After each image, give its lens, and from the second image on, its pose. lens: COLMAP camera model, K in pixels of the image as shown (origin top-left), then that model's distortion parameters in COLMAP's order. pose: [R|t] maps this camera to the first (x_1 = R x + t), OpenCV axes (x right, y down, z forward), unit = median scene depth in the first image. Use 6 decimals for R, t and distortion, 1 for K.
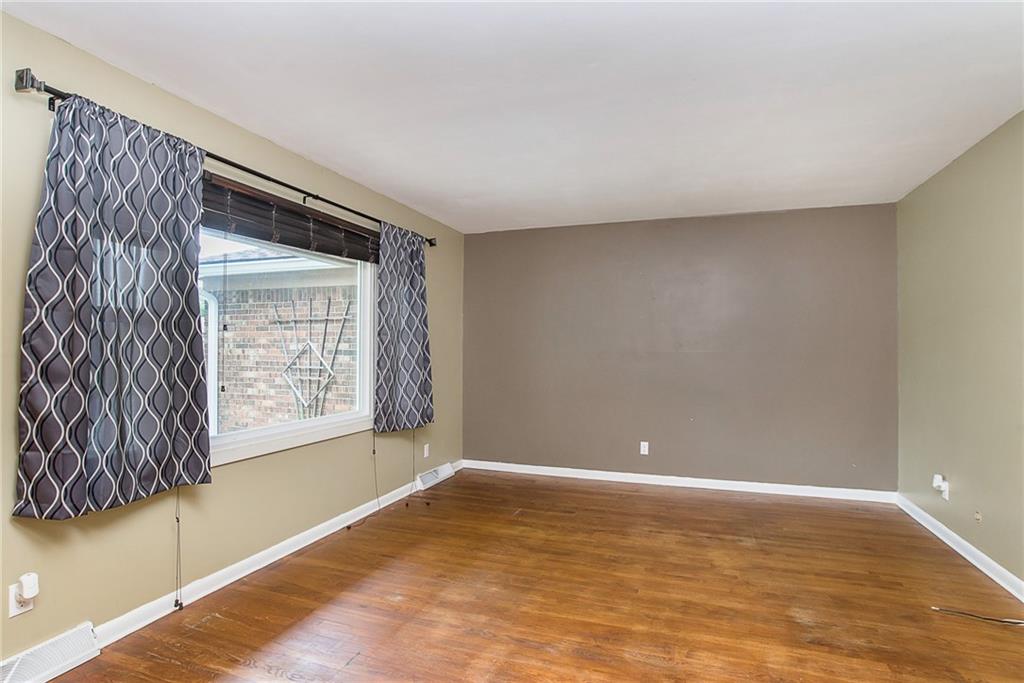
lens RADIAL K [[524.1, 0, 514.5], [0, 524.1, 343.6], [0, 0, 1]] dist [-0.053536, 0.024659]
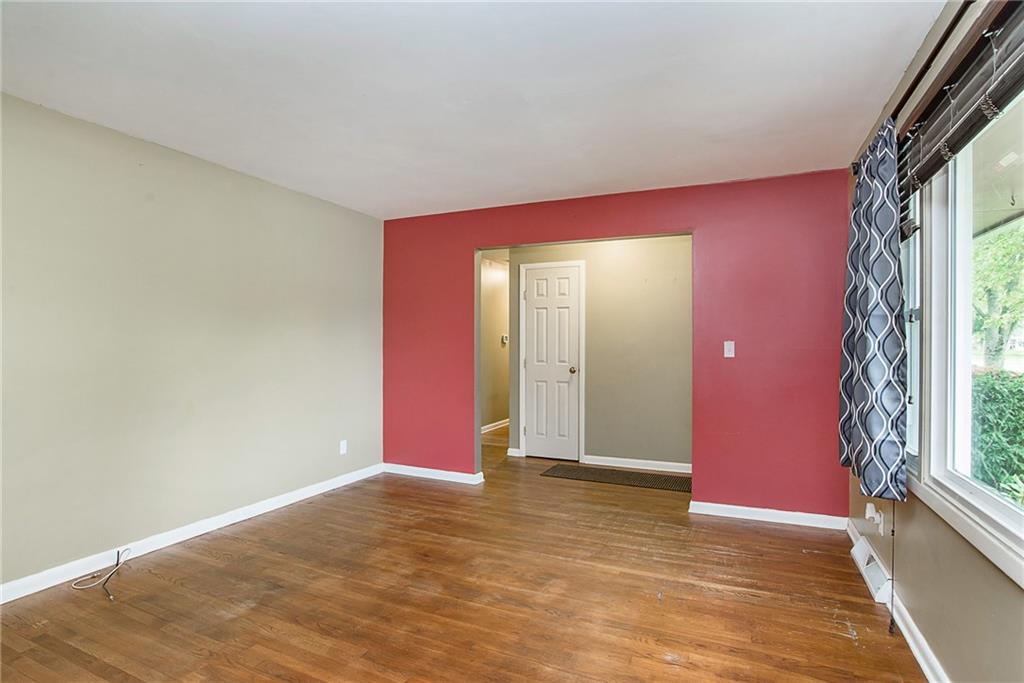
lens RADIAL K [[512.5, 0, 512.0], [0, 512.5, 341.5], [0, 0, 1]] dist [-0.002341, -0.000248]
pose [[-0.996573, -0.004829, 0.082580, -0.045073], [-0.006484, 0.999783, -0.019789, 0.021555], [-0.082467, -0.020257, -0.996388, 1.762496]]
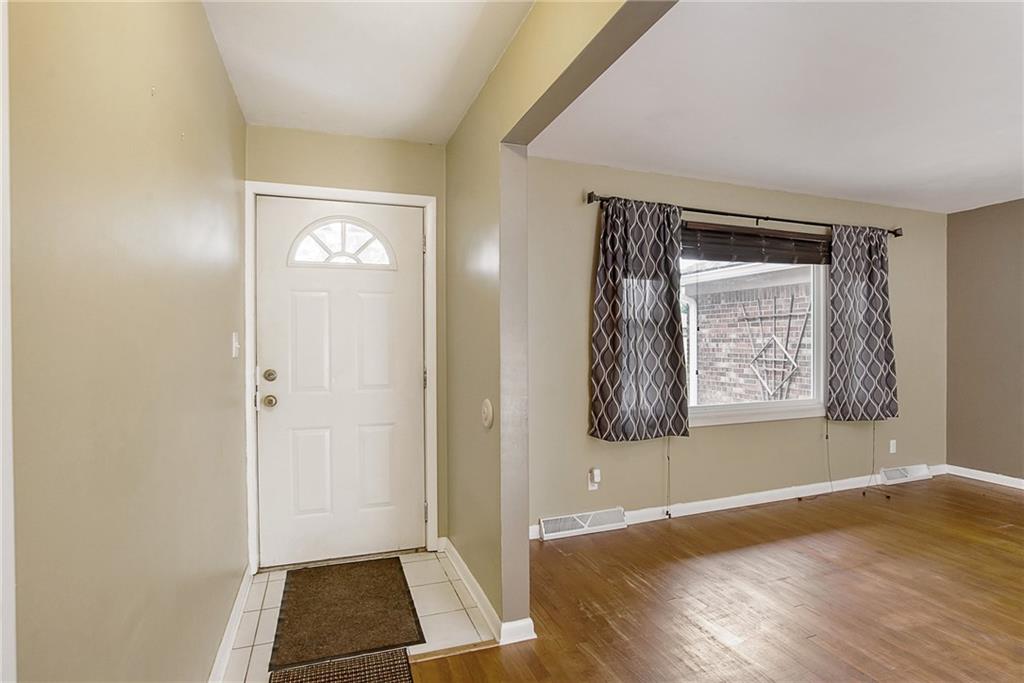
lens RADIAL K [[524.1, 0, 514.5], [0, 524.1, 343.6], [0, 0, 1]] dist [-0.053536, 0.024659]
pose [[0.648719, -0.003016, -0.761022, 0.188152], [0.013565, 0.999879, 0.007600, -0.008640], [0.760907, -0.015254, 0.648681, -0.291124]]
